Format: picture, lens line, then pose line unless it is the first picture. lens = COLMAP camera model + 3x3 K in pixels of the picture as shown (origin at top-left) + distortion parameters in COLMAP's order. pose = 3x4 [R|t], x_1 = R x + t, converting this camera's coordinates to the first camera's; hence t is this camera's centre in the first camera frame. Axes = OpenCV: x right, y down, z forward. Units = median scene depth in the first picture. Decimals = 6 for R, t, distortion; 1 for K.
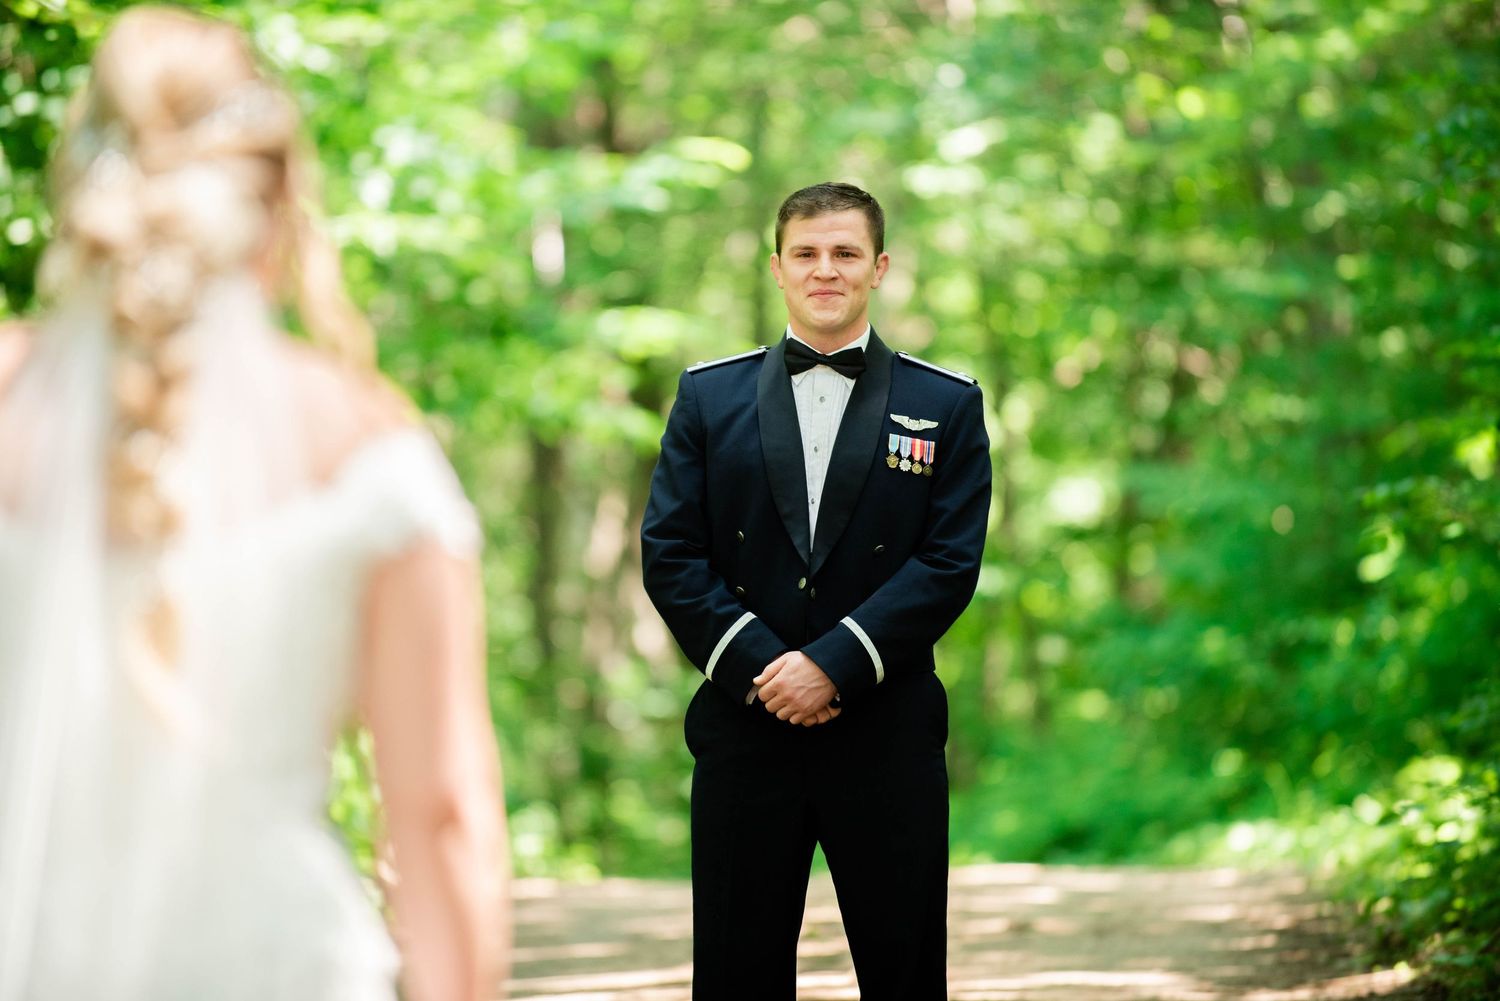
lens RADIAL K [[8650.7, 0, 782.0], [0, 8650.7, 486.1], [0, 0, 1]] dist [4.686044, 0.000000]
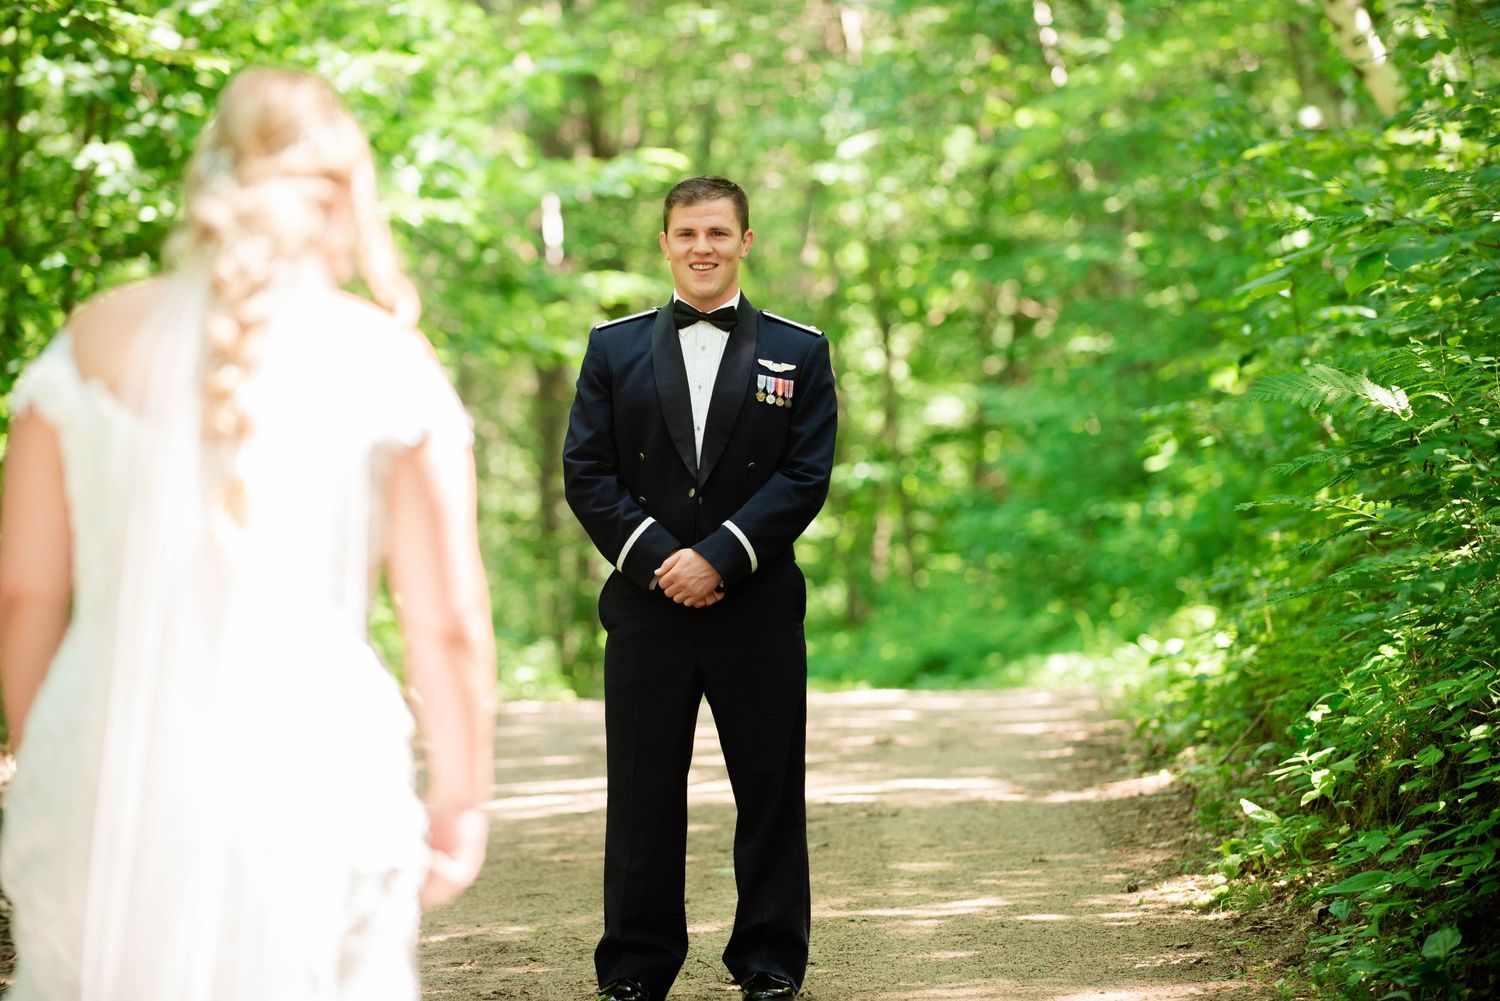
lens RADIAL K [[6337.9, 0, 748.4], [0, 6337.9, 488.9], [0, 0, 1]] dist [1.003258, 0.000000]
pose [[0.999998, -0.001263, 0.001807, 0.004653], [0.001237, 0.999896, 0.014364, -0.001361], [-0.001825, -0.014362, 0.999895, 0.044702]]
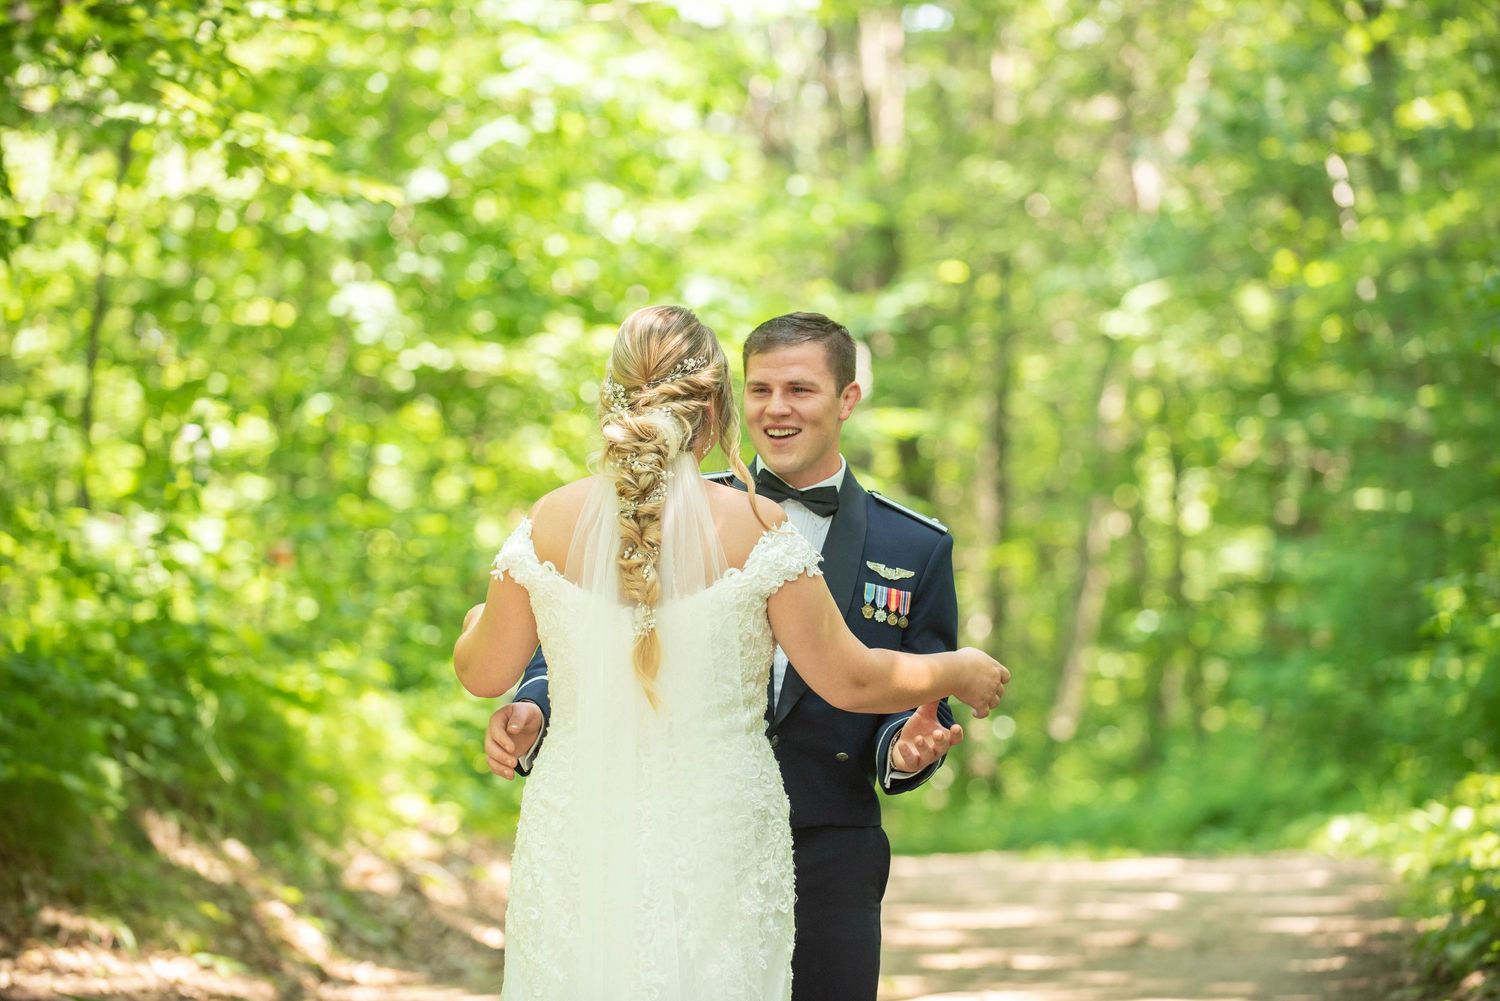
lens RADIAL K [[5838.9, 0, 779.4], [0, 5838.9, 467.2], [0, 0, 1]] dist [1.018742, 0.000000]
pose [[0.998765, 0.015167, -0.047303, 0.014282], [-0.015683, 0.999821, -0.010560, -0.005053], [0.047135, 0.011288, 0.998825, 0.169695]]
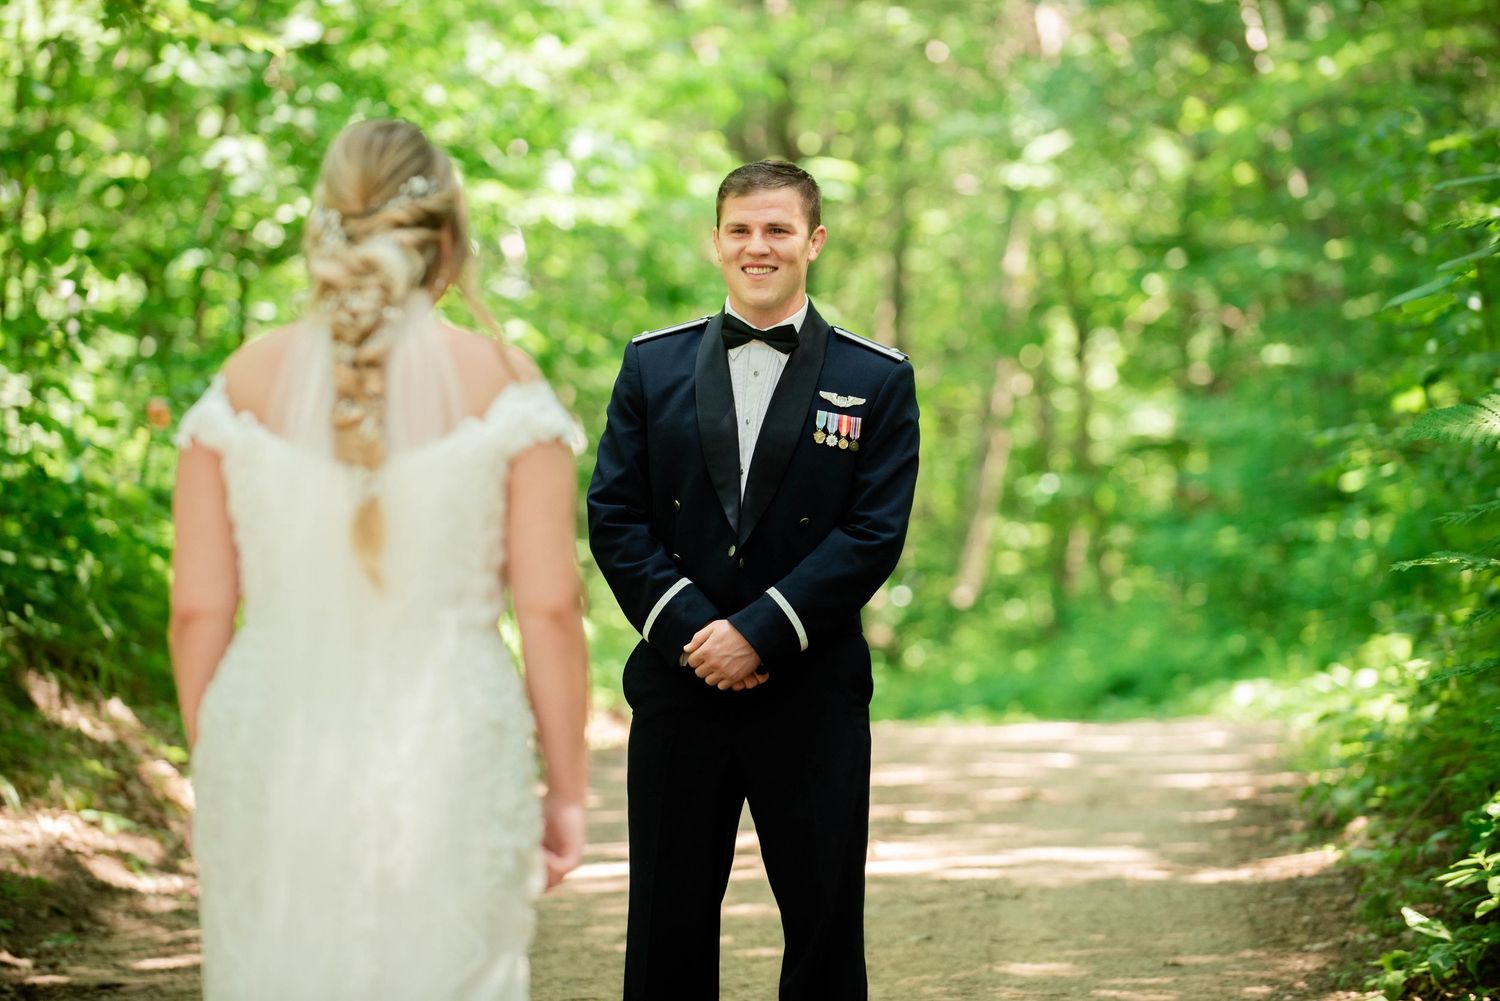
lens RADIAL K [[6201.9, 0, 770.2], [0, 6201.9, 509.8], [0, 0, 1]] dist [1.134978, 0.000000]
pose [[0.999447, 0.014864, -0.029756, 0.014649], [-0.014317, 0.999726, 0.018513, -0.003855], [0.030023, -0.018077, 0.999386, 0.129294]]
